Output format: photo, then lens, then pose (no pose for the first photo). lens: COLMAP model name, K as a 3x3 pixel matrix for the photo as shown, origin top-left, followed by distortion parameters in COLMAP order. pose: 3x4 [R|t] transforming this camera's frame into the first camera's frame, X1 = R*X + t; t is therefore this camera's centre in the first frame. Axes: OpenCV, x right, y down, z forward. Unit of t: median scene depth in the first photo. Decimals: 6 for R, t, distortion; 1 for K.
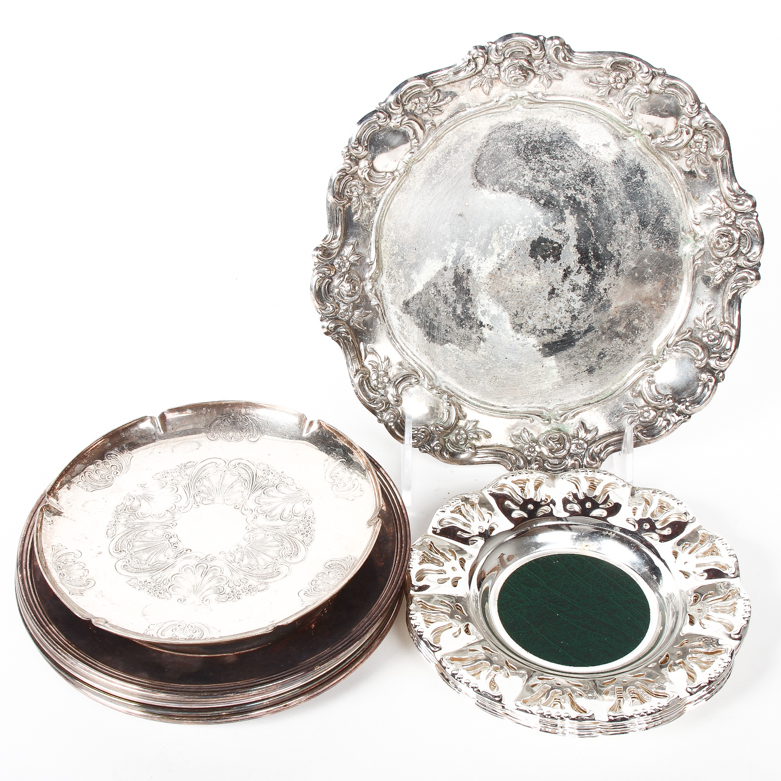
lens RADIAL K [[1420.5, 0, 384.6], [0, 1420.5, 390.7], [0, 0, 1]] dist [-0.107740, 0.000000]
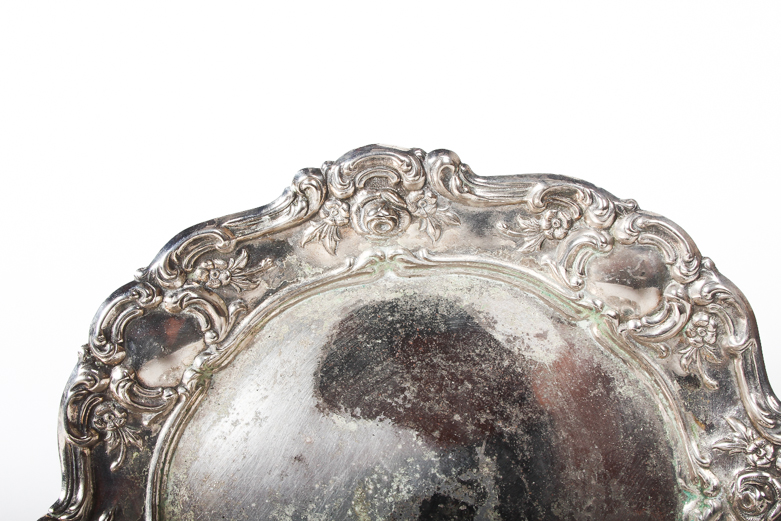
lens RADIAL K [[893.6, 0, 395.2], [0, 893.6, 257.7], [0, 0, 1]] dist [-0.087573, 0.000000]
pose [[0.999406, -0.017886, -0.029441, 0.108434], [0.009300, 0.963006, -0.269321, -0.106781], [0.033169, 0.268887, 0.962600, 0.637643]]
